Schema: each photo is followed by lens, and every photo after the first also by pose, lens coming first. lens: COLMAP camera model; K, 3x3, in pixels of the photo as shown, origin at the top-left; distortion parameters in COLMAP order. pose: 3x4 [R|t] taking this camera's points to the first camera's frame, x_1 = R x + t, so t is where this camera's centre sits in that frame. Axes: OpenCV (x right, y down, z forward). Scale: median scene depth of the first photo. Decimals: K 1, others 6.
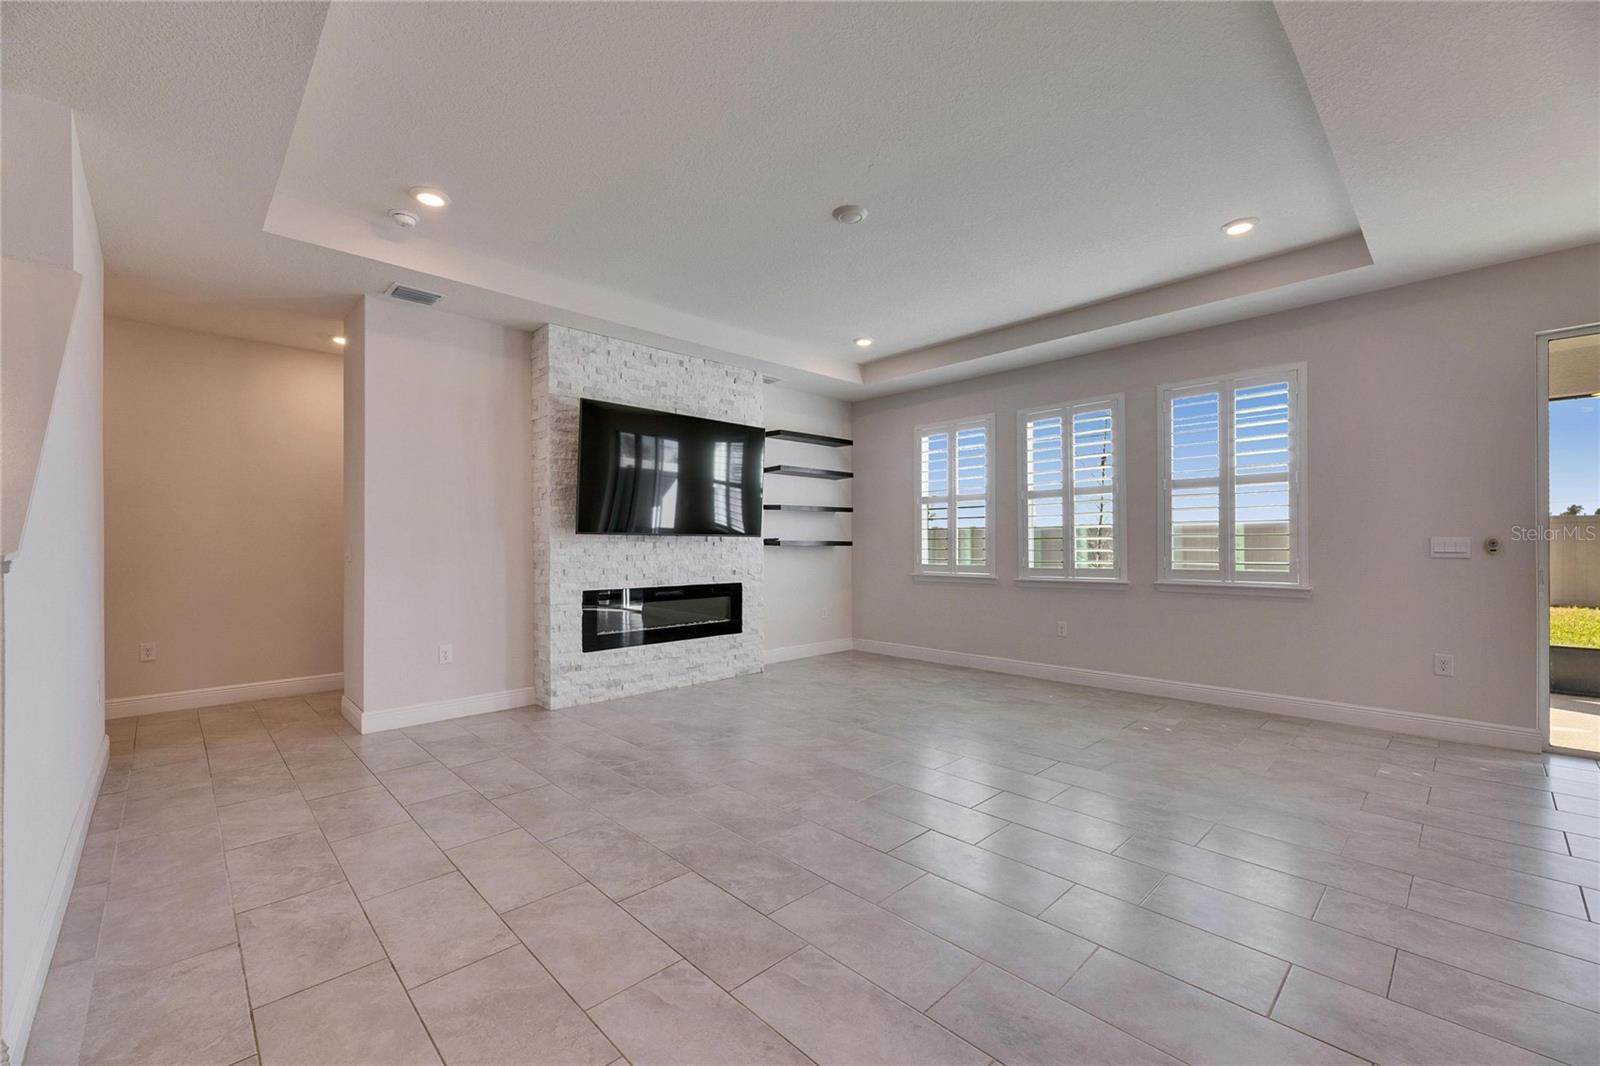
lens RADIAL K [[647.9, 0, 800.0], [0, 647.9, 545.7], [0, 0, 1]] dist [-0.001536, -0.000293]
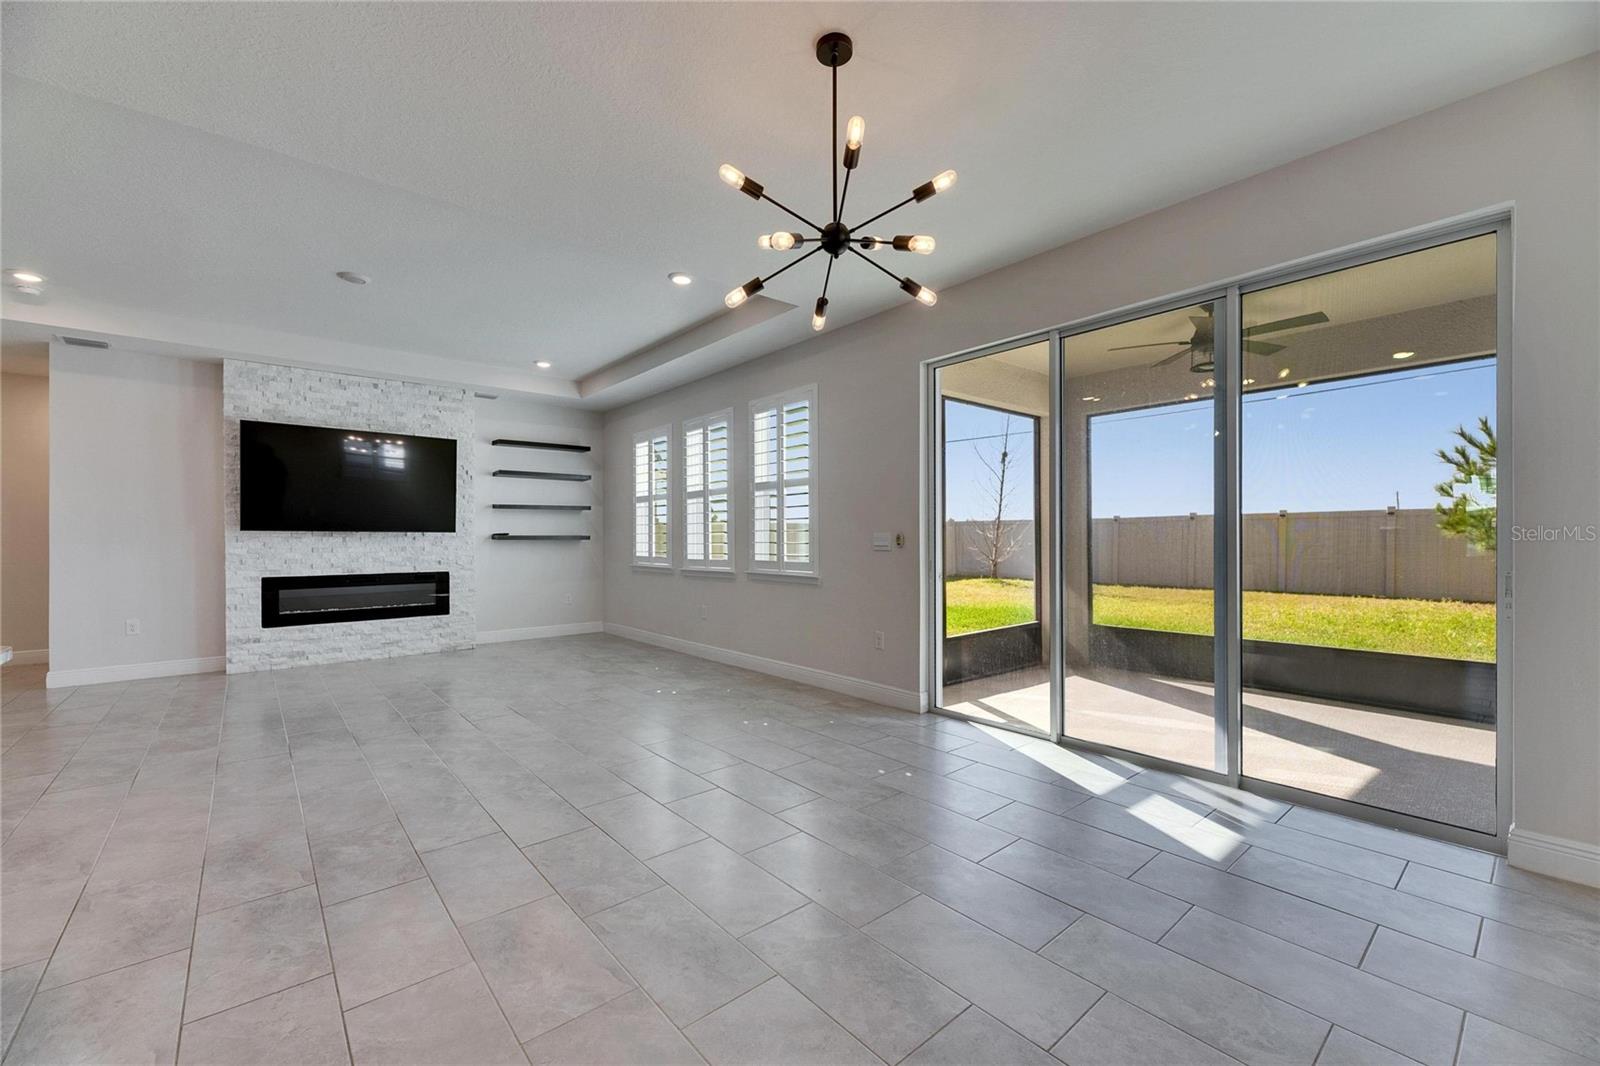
lens RADIAL K [[646.0, 0, 801.4], [0, 646.0, 541.4], [0, 0, 1]] dist [0.008438, -0.003199]
pose [[0.998254, -0.000227, -0.059064, 0.694774], [0.000510, 0.999988, 0.004781, -0.002975], [0.059062, -0.004803, 0.998243, -0.144454]]
